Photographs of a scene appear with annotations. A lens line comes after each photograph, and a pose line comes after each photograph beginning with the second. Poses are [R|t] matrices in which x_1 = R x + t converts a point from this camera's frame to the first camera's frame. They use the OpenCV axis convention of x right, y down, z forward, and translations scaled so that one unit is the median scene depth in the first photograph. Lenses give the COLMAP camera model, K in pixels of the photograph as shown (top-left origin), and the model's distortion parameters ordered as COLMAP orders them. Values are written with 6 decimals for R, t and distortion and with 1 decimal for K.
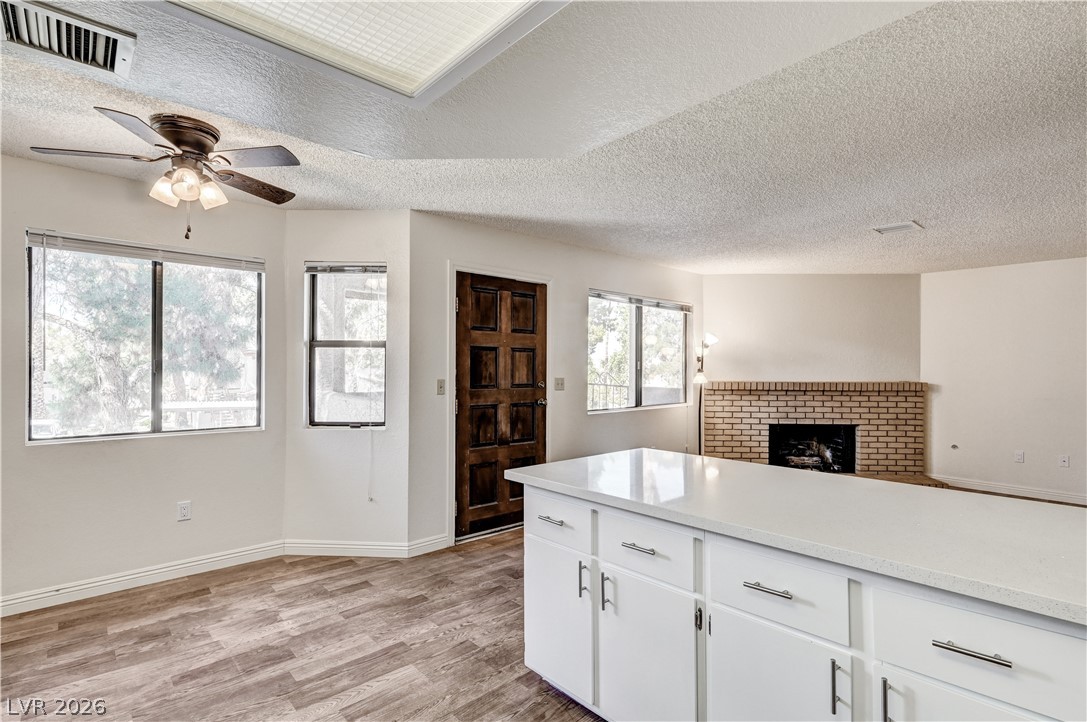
lens RADIAL K [[529.4, 0, 549.8], [0, 529.4, 366.1], [0, 0, 1]] dist [-0.001675, 0.000994]
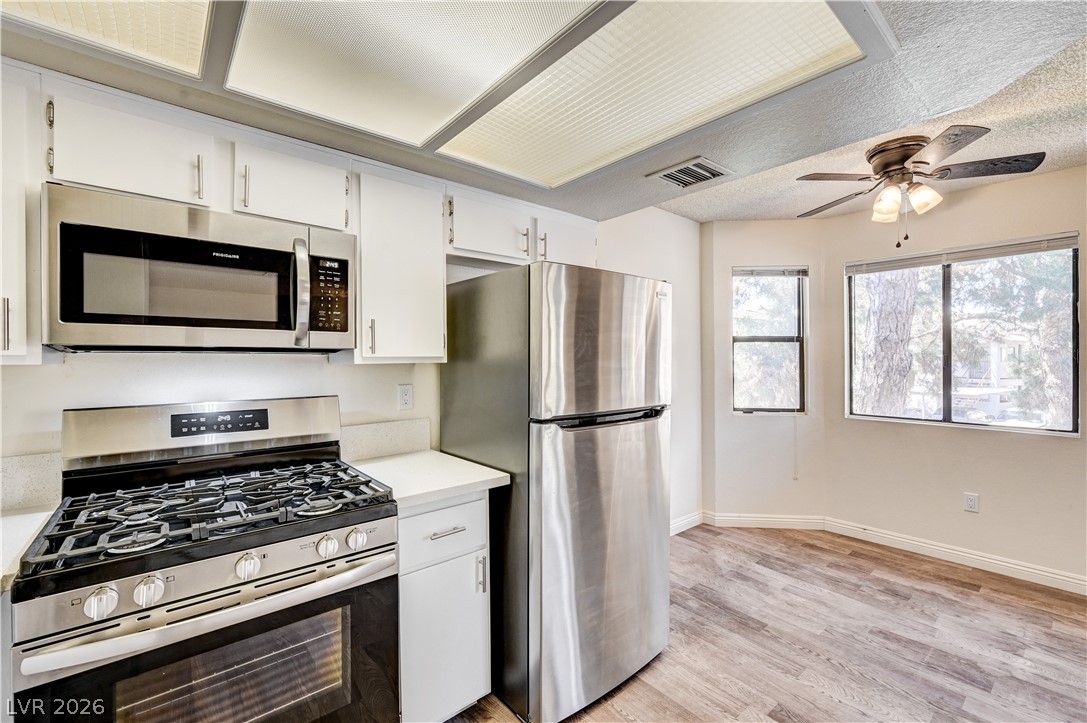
lens RADIAL K [[459.8, 0, 547.9], [0, 459.8, 360.6], [0, 0, 1]] dist [-0.000717, 0.000330]
pose [[-0.038764, -0.003383, -0.999243, 0.186913], [0.005649, 0.999978, -0.003604, -0.001269], [0.999232, -0.005784, -0.038744, 0.179191]]
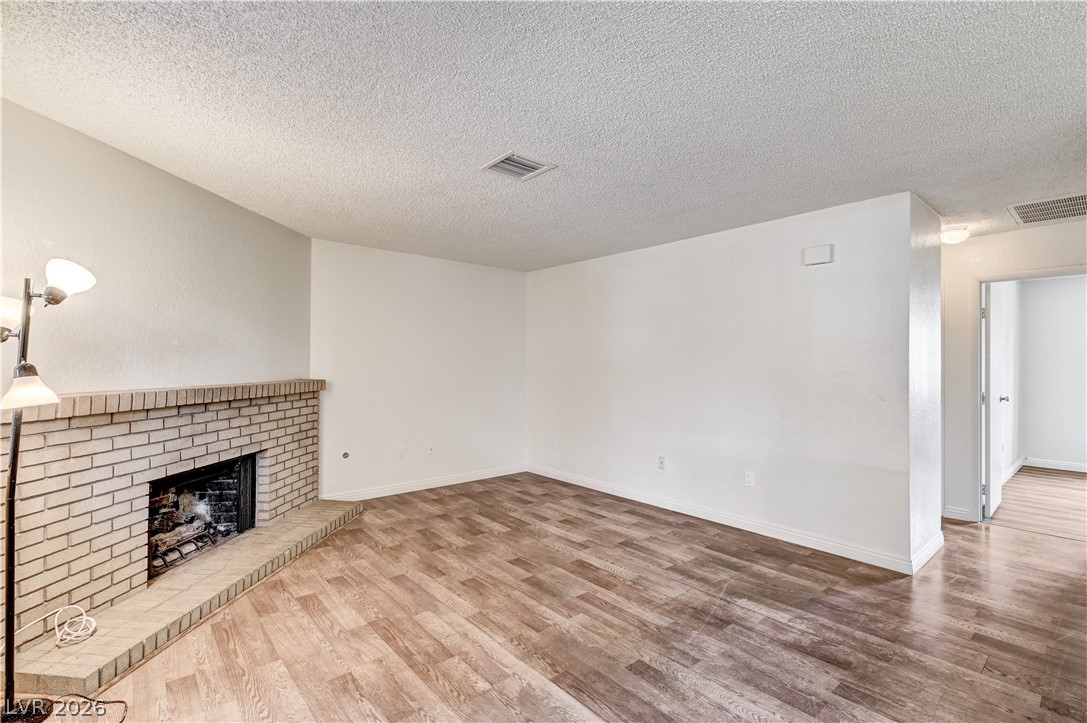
lens RADIAL K [[499.7, 0, 546.8], [0, 499.7, 358.4], [0, 0, 1]] dist [-0.002267, 0.000808]
pose [[0.026445, 0.004436, 0.999640, -0.024653], [-0.004928, 0.999979, -0.004308, 0.001548], [-0.999638, -0.004812, 0.026466, 0.961773]]
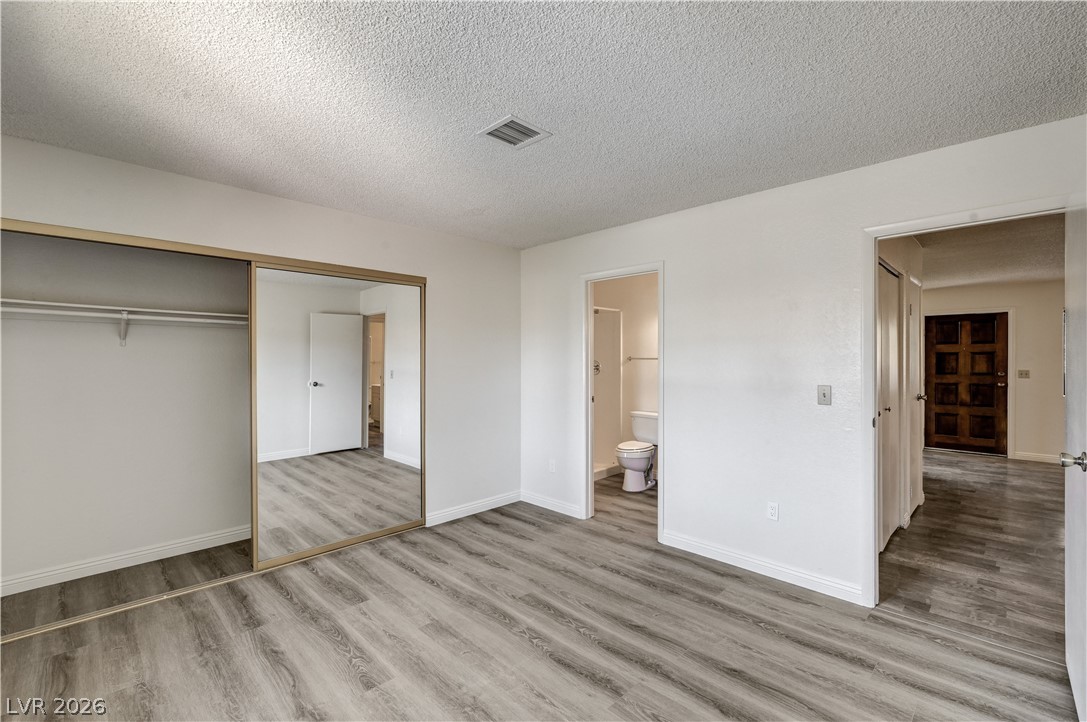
lens RADIAL K [[471.9, 0, 548.6], [0, 471.9, 362.4], [0, 0, 1]] dist [0.001526, 0.000131]
pose [[0.049726, -0.003352, -0.998757, 1.540492], [0.001902, 0.999993, -0.003261, 0.001358], [0.998761, -0.001737, 0.049732, -0.532781]]
